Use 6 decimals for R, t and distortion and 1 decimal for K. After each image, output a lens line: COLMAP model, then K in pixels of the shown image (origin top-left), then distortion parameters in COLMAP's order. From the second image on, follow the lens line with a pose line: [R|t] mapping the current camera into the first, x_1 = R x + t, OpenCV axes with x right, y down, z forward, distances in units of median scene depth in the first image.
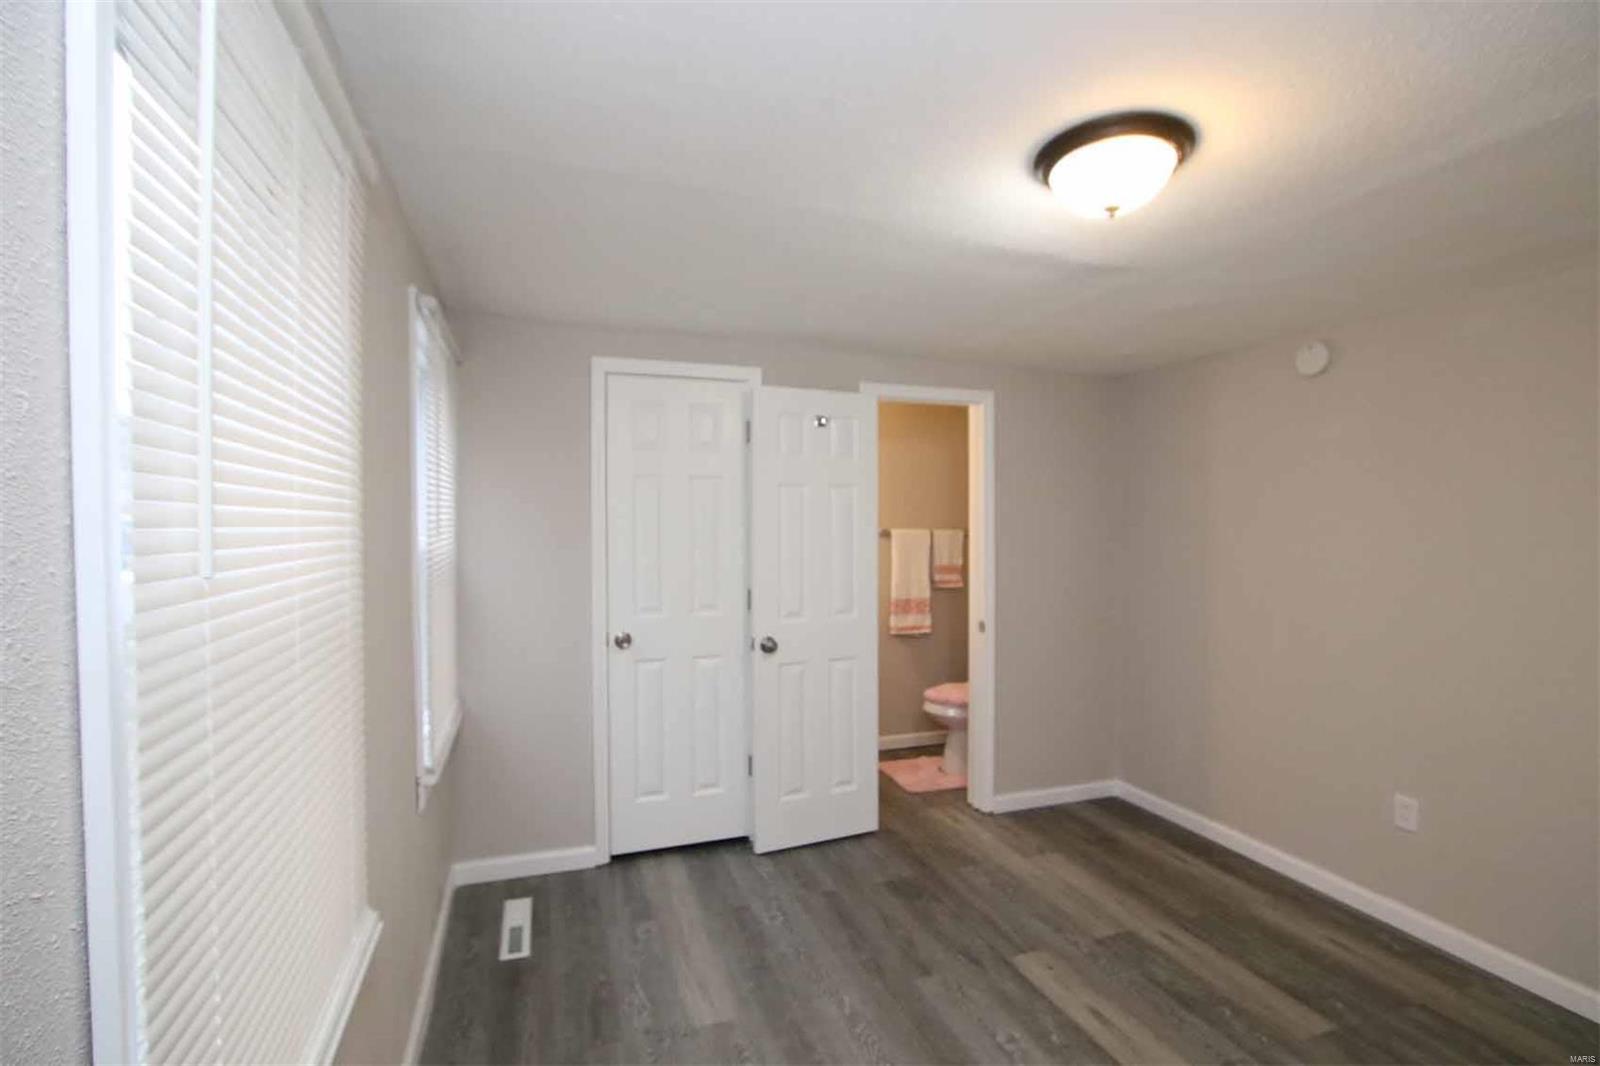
lens RADIAL K [[729.5, 0, 786.7], [0, 729.5, 529.8], [0, 0, 1]] dist [-0.013313, 0.000200]
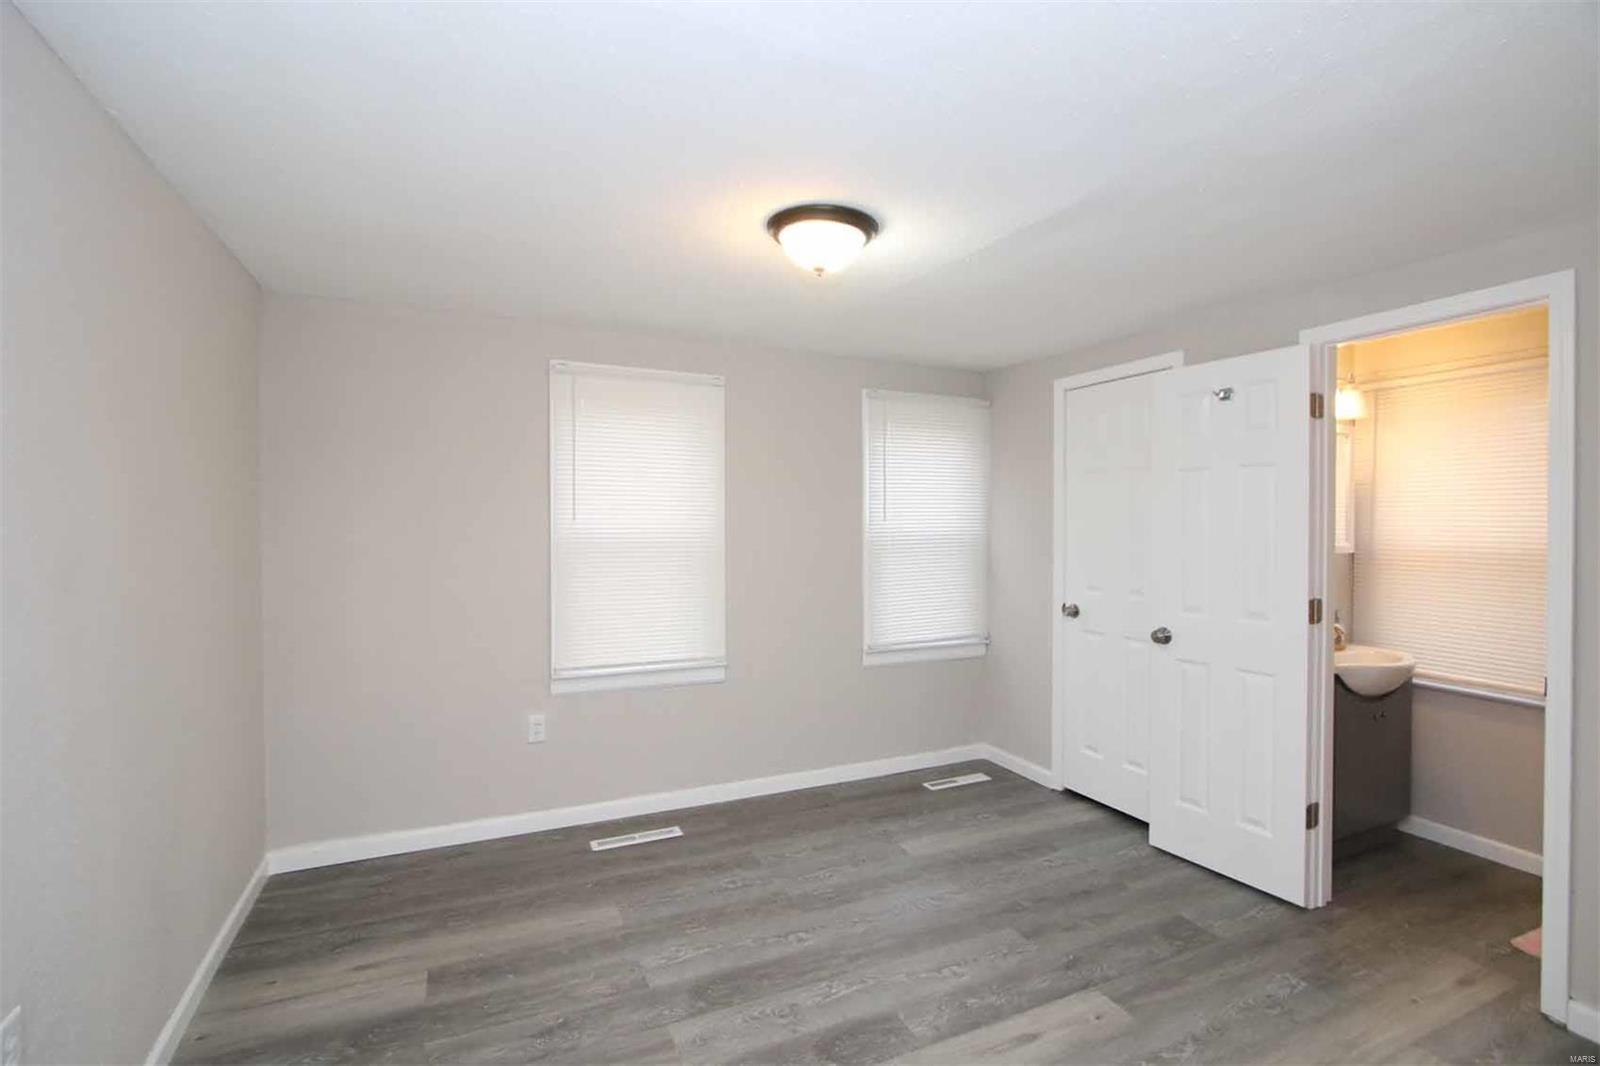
lens RADIAL K [[729.5, 0, 786.7], [0, 729.5, 529.8], [0, 0, 1]] dist [-0.013313, 0.000200]
pose [[0.097564, 0.010479, -0.995174, 0.977939], [-0.015983, 0.999832, 0.008961, 0.016604], [0.995101, 0.015032, 0.097715, 0.442645]]
